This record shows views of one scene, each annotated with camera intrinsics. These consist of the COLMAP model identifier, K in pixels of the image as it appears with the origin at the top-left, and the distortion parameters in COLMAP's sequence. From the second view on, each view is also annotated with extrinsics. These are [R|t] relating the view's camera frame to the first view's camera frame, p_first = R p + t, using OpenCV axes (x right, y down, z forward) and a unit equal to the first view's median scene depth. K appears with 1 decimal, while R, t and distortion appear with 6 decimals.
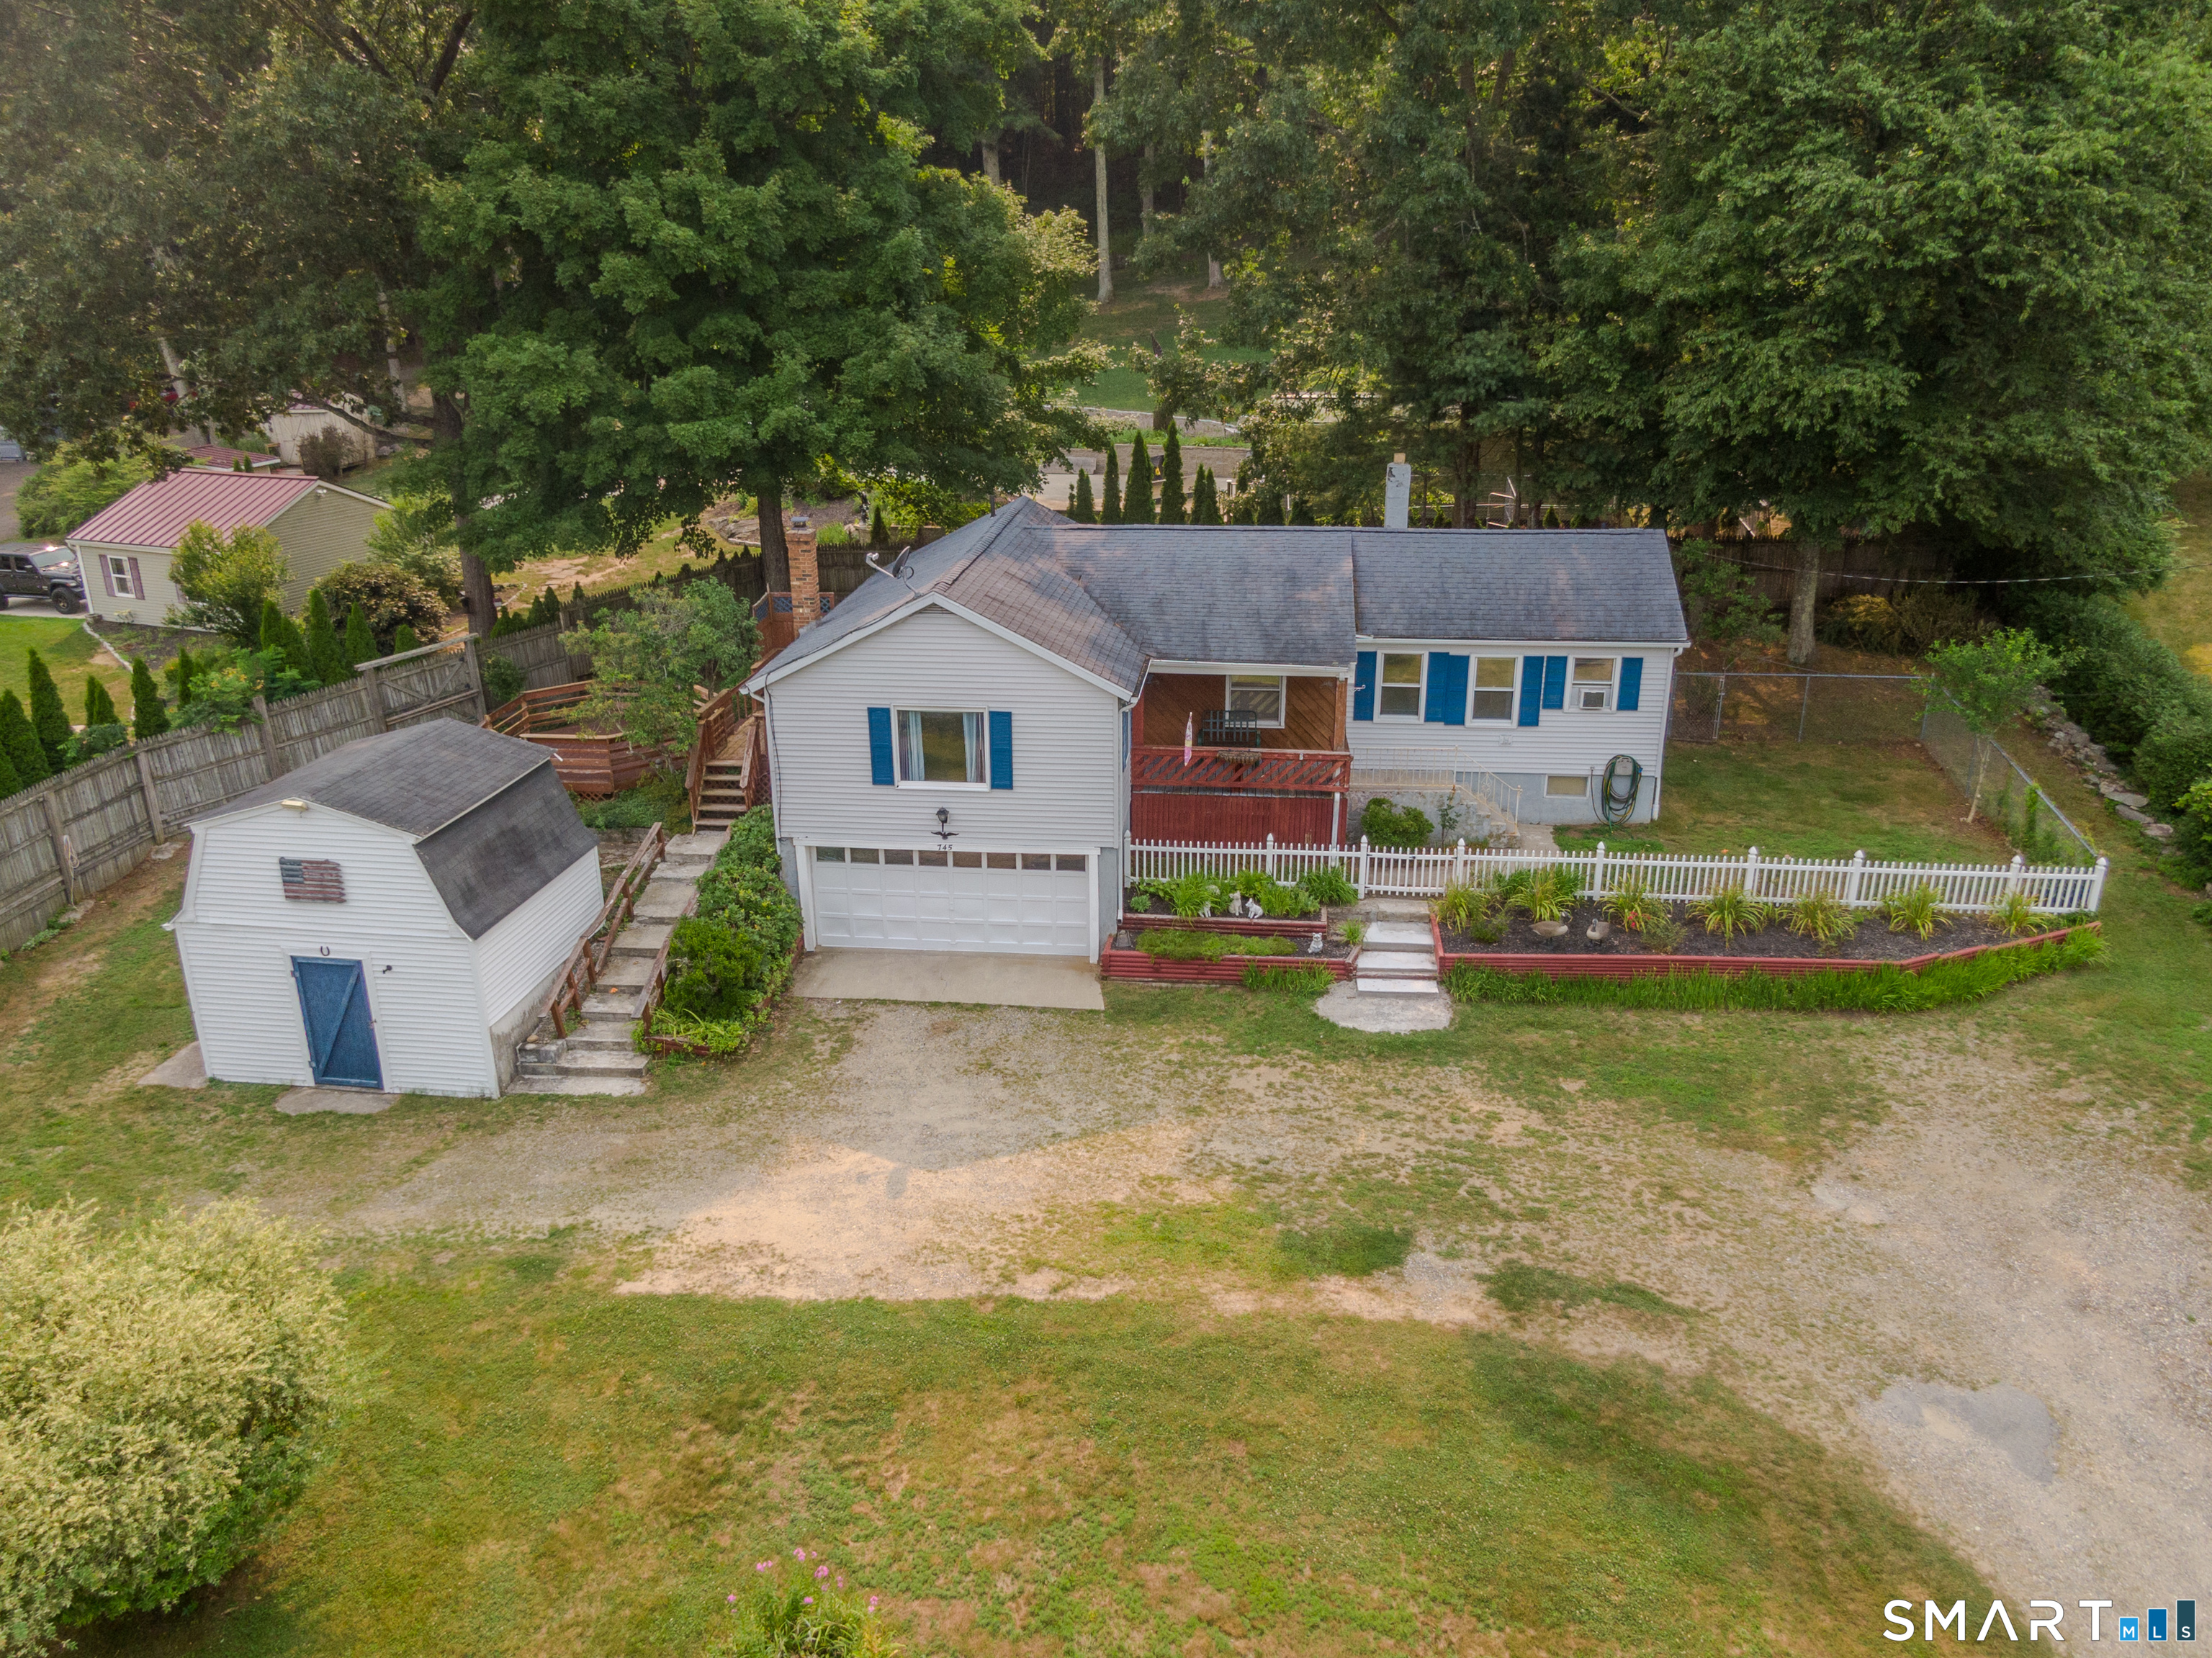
lens RADIAL K [[1726.3, 0, 1108.8], [0, 1726.3, 830.1], [0, 0, 1]] dist [0.036944, -0.014791]
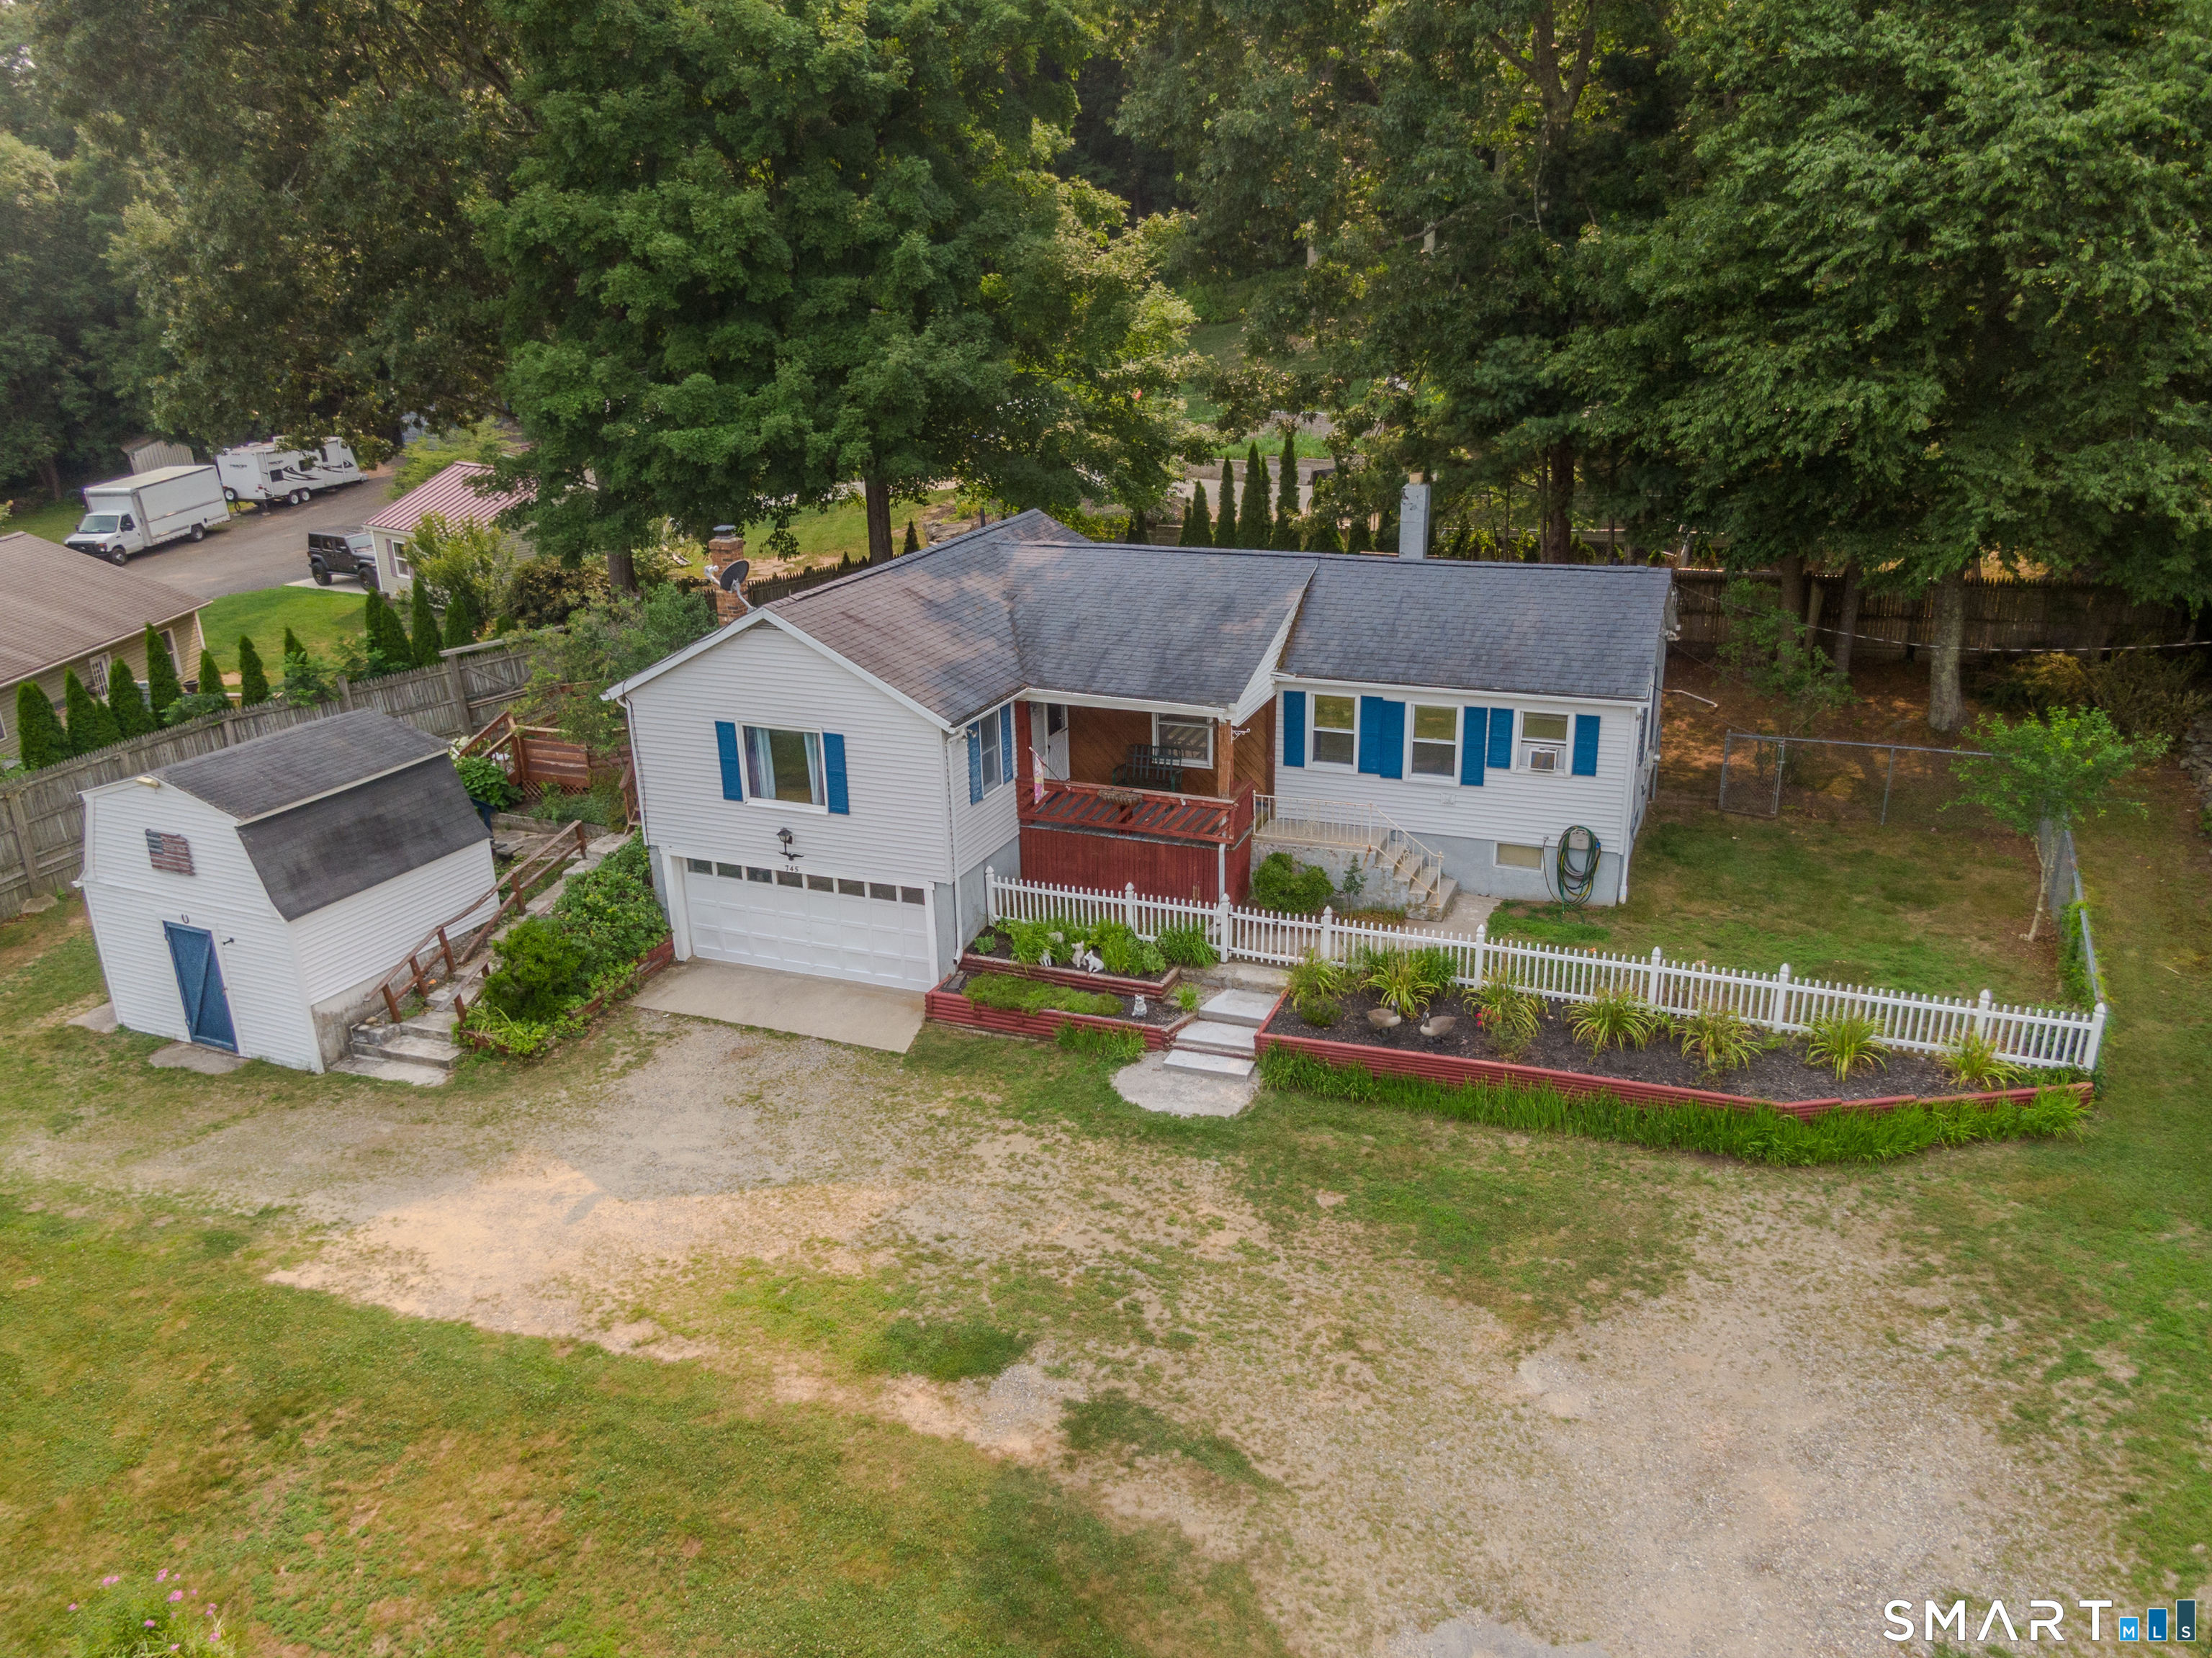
lens RADIAL K [[1725.4, 0, 1106.8], [0, 1725.4, 836.4], [0, 0, 1]] dist [0.040015, -0.019775]
pose [[0.957797, 0.077625, -0.276767, 0.351972], [-0.076650, 0.996955, 0.014356, -0.036632], [0.277038, 0.007464, 0.960830, 0.112325]]
